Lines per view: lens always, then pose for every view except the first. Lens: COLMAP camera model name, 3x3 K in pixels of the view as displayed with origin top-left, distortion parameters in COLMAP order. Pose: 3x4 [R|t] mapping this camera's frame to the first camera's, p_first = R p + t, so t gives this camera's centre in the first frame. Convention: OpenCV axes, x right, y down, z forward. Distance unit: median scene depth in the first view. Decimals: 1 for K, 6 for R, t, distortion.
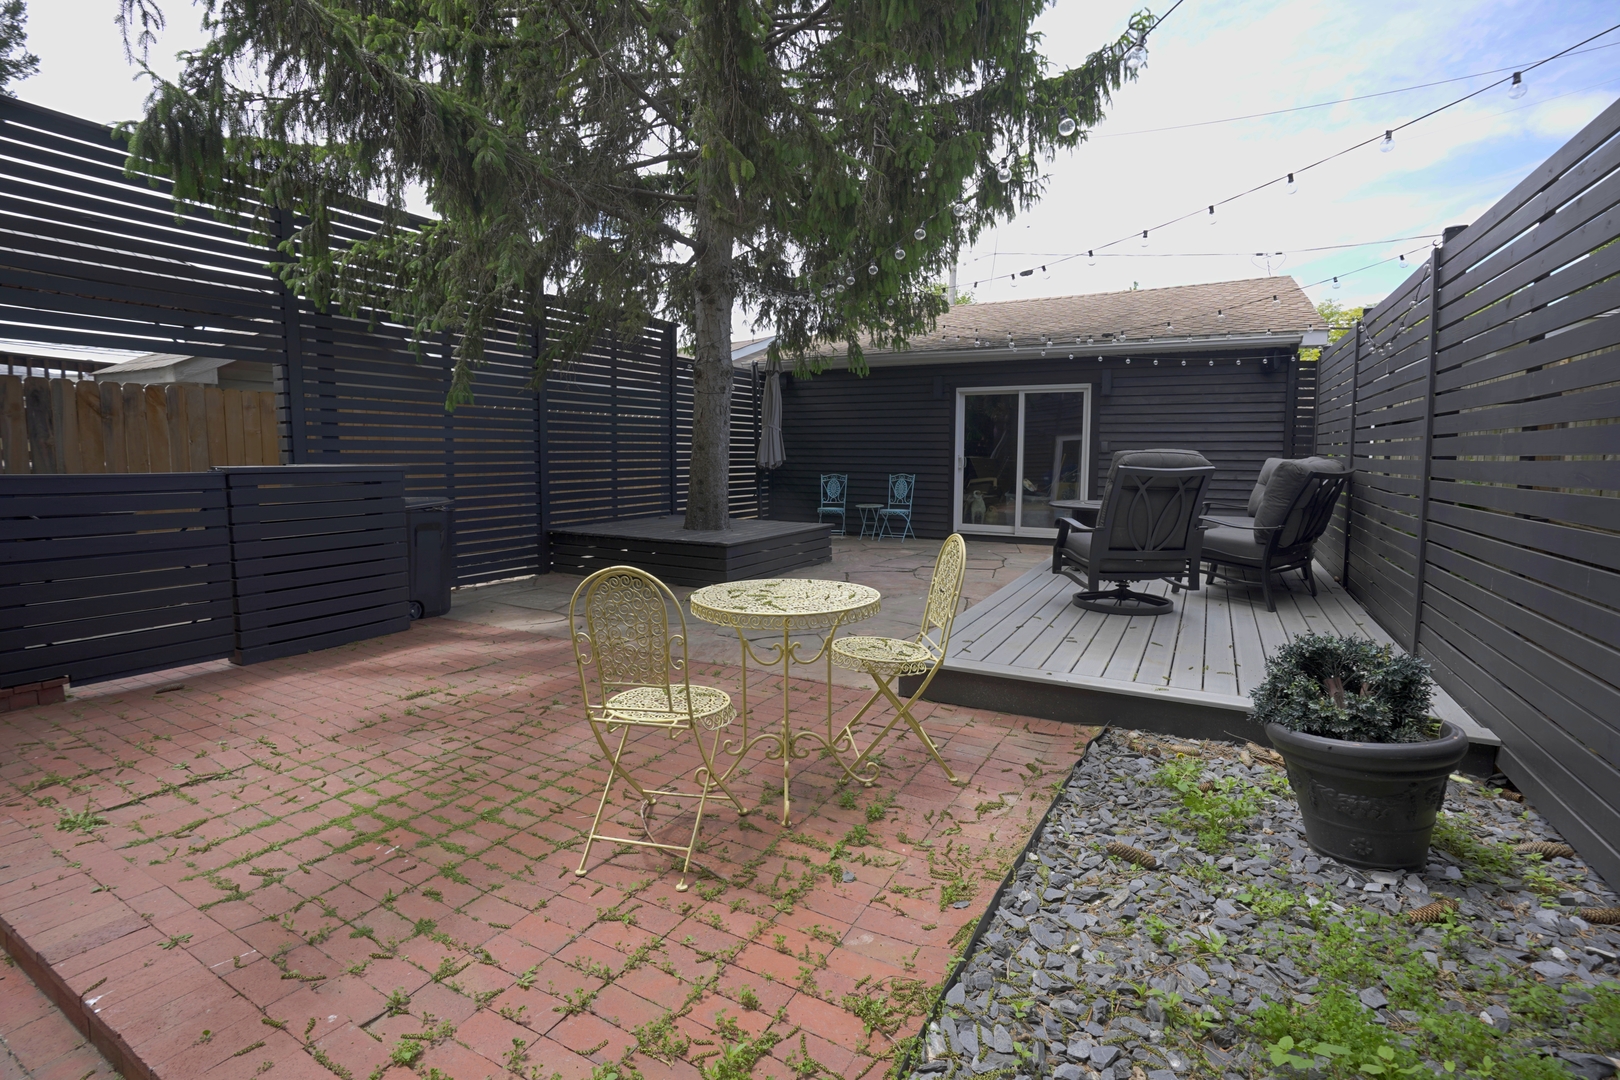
lens RADIAL K [[743.6, 0, 816.7], [0, 743.6, 536.4], [0, 0, 1]] dist [-0.053469, 0.015660]
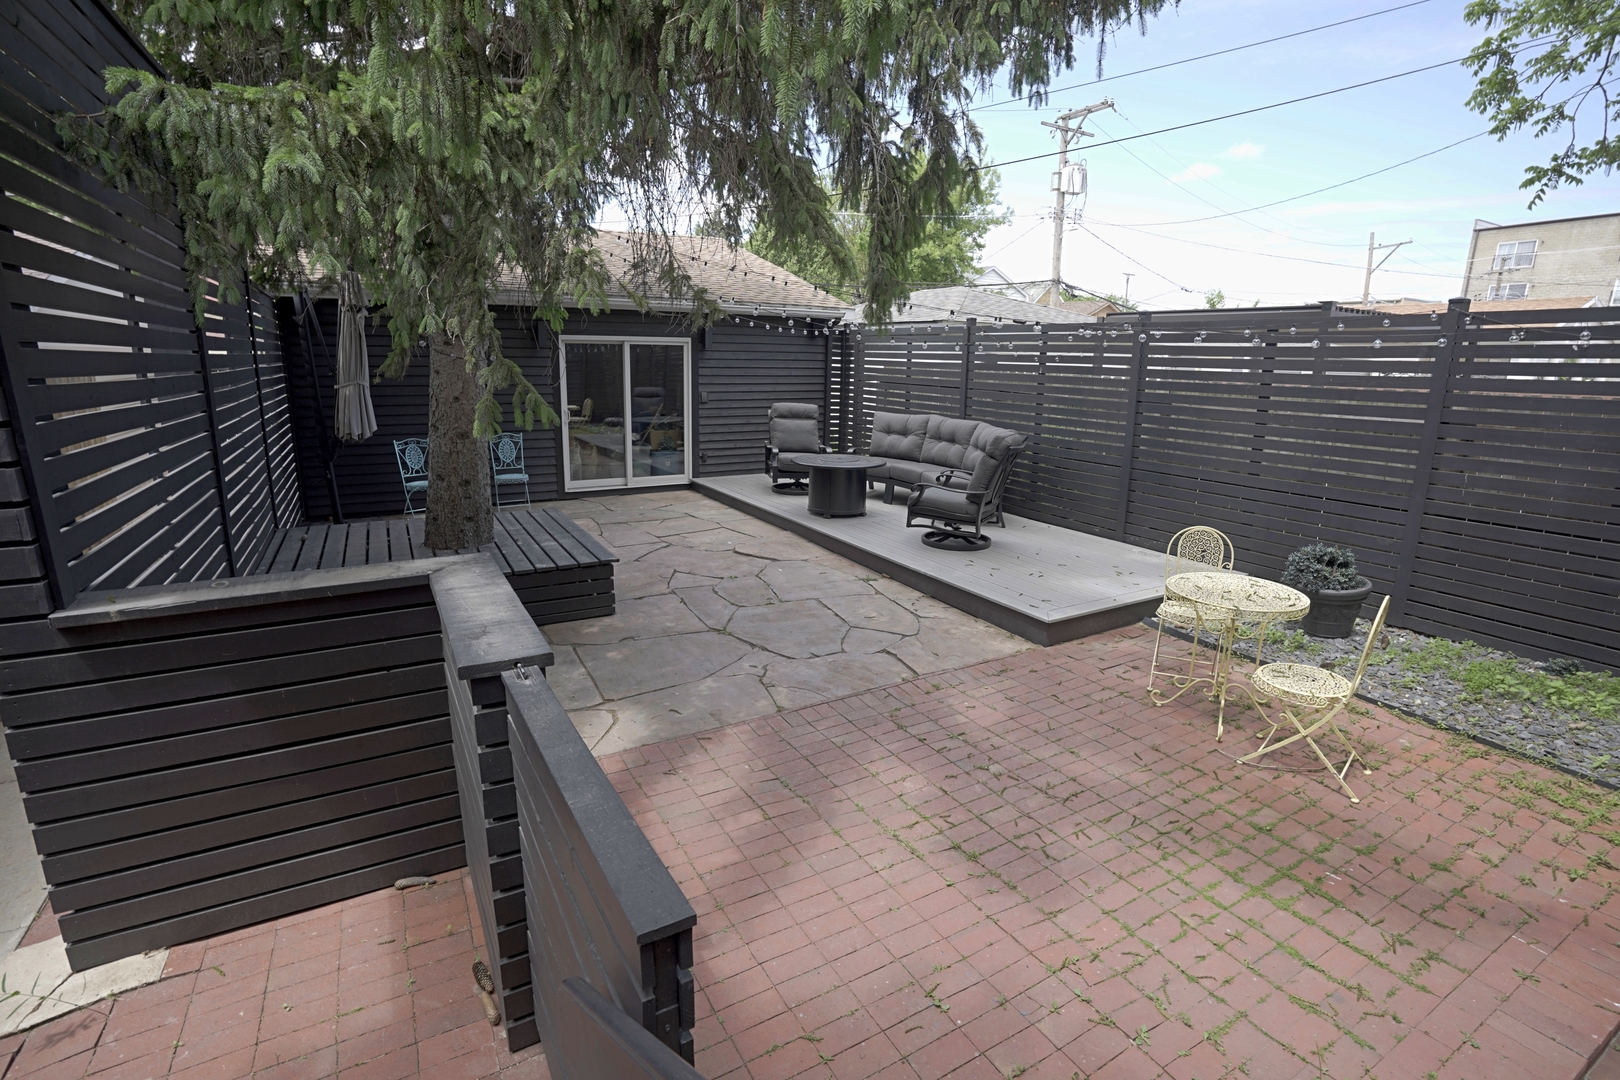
lens RADIAL K [[743.6, 0, 800.4], [0, 743.6, 529.5], [0, 0, 1]] dist [-0.053469, 0.015660]
pose [[0.524492, -0.184306, 0.831228, -1.303805], [0.079354, 0.982622, 0.167803, -0.270713], [-0.847709, -0.022050, 0.530002, 0.763296]]
